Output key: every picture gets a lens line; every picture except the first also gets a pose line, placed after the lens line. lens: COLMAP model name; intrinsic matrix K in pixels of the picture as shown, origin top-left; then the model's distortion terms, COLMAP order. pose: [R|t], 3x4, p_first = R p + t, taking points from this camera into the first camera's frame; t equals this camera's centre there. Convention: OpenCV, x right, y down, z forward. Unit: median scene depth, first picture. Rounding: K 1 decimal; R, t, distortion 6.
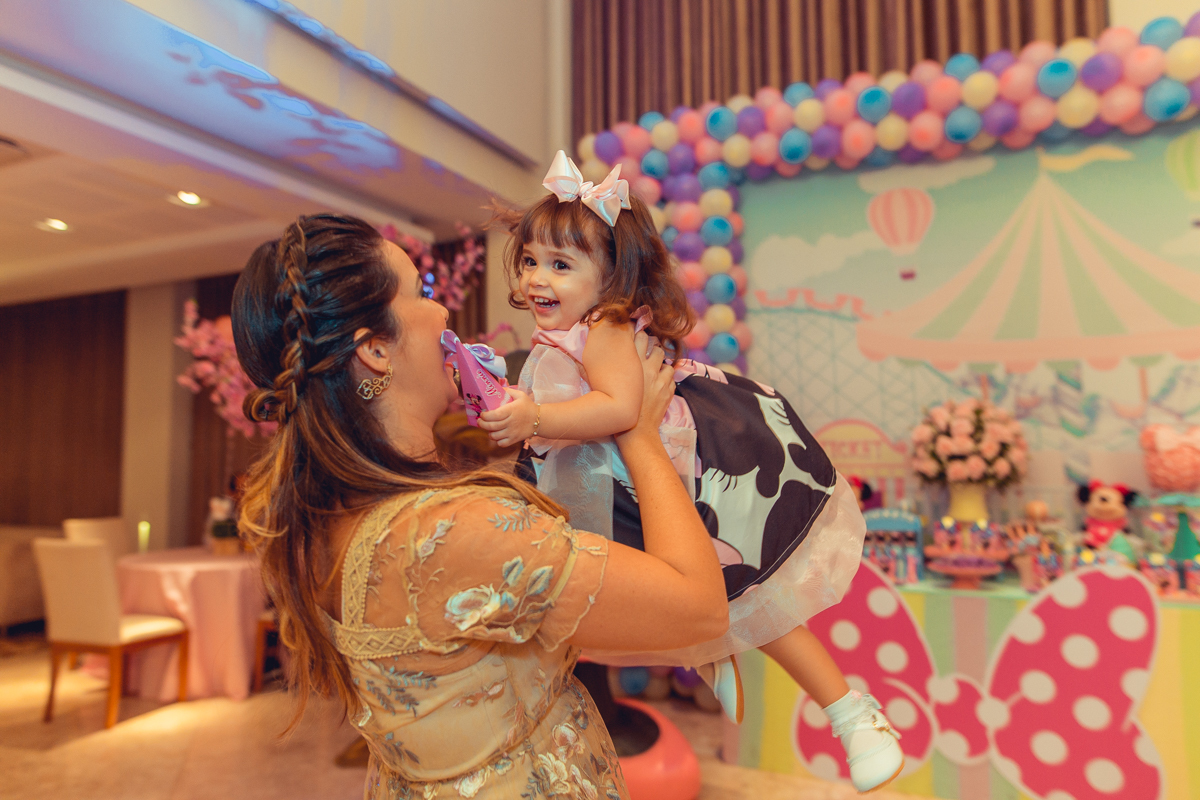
lens RADIAL K [[835.0, 0, 599.6], [0, 835.0, 396.6], [0, 0, 1]] dist [0.000986, 0.006290]
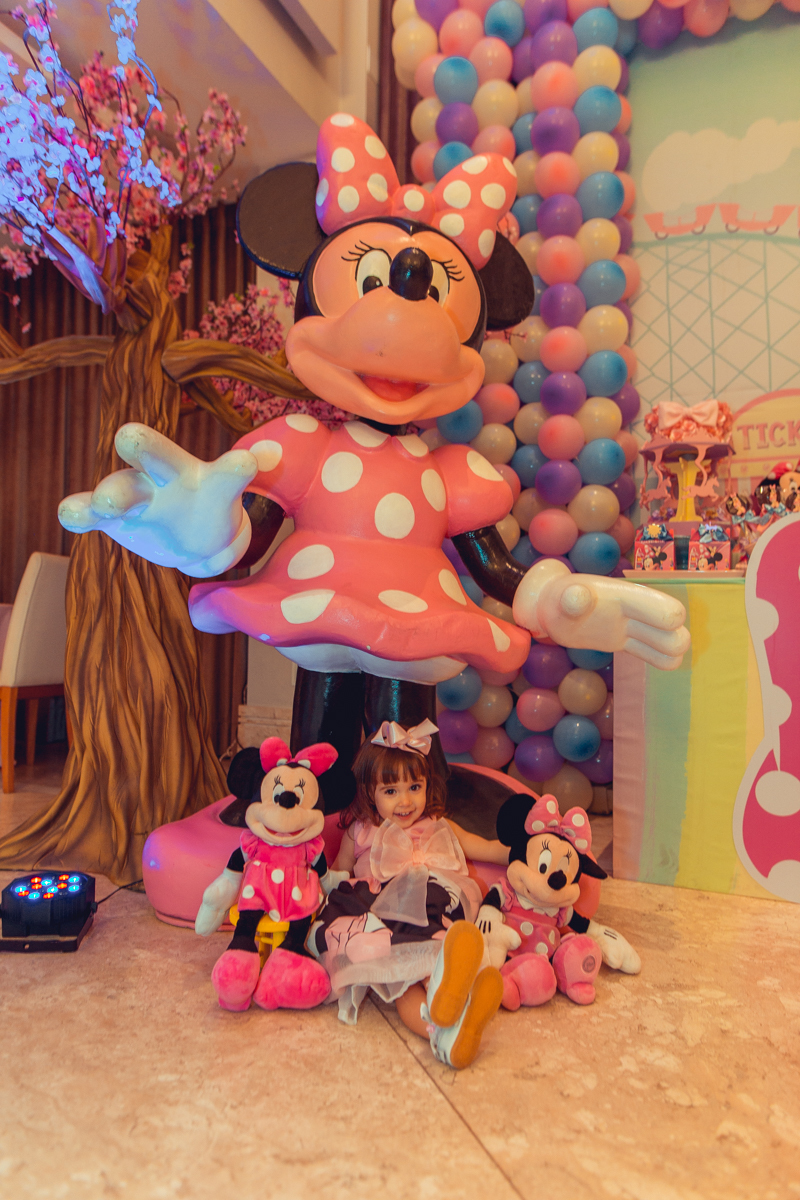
lens RADIAL K [[835.0, 0, 398.0], [0, 835.0, 601.9], [0, 0, 1]] dist [0.000986, 0.006290]
pose [[0.999561, 0.024994, 0.015886, -0.021849], [-0.025417, 0.999312, 0.027013, 0.195610], [-0.015200, -0.027405, 0.999509, 0.344879]]
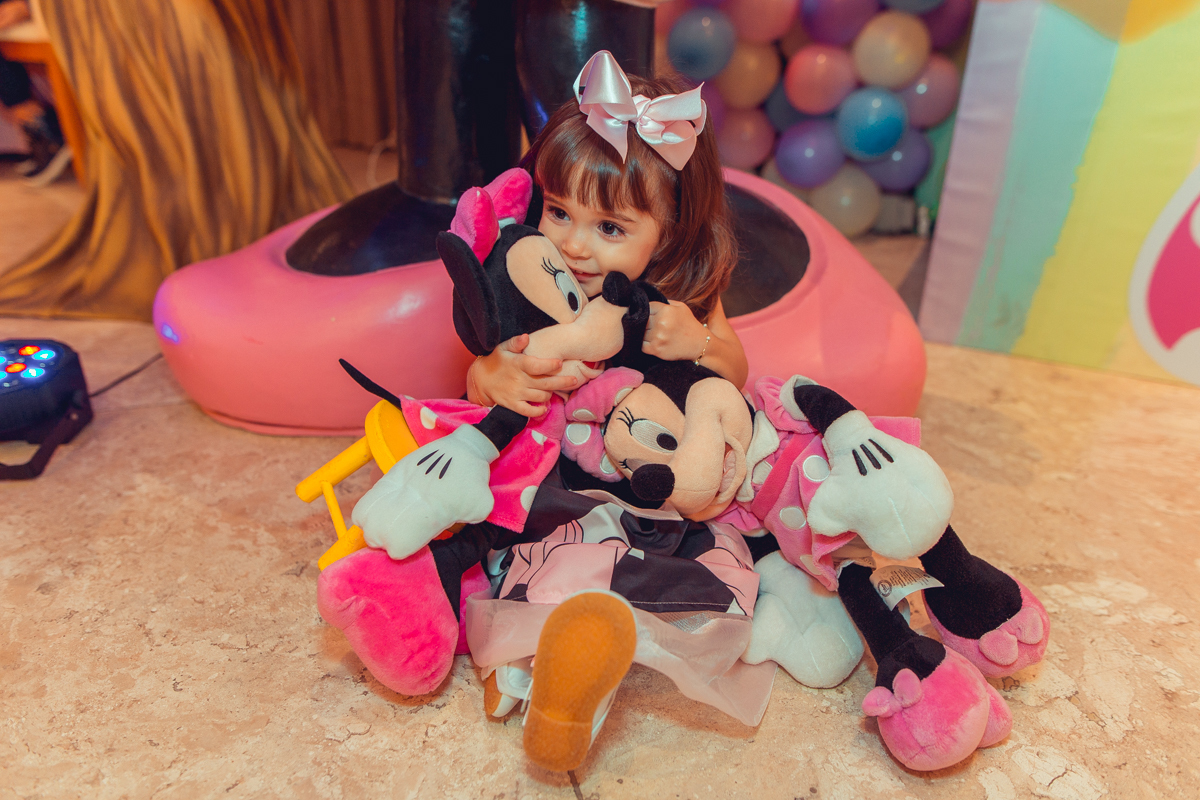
lens RADIAL K [[835.0, 0, 602.4], [0, 835.0, 398.9], [0, 0, 1]] dist [0.000986, 0.006290]
pose [[0.999402, 0.033456, -0.008694, -0.001210], [-0.025139, 0.876075, 0.481520, 0.237119], [0.023726, -0.481013, 0.876392, 0.545273]]
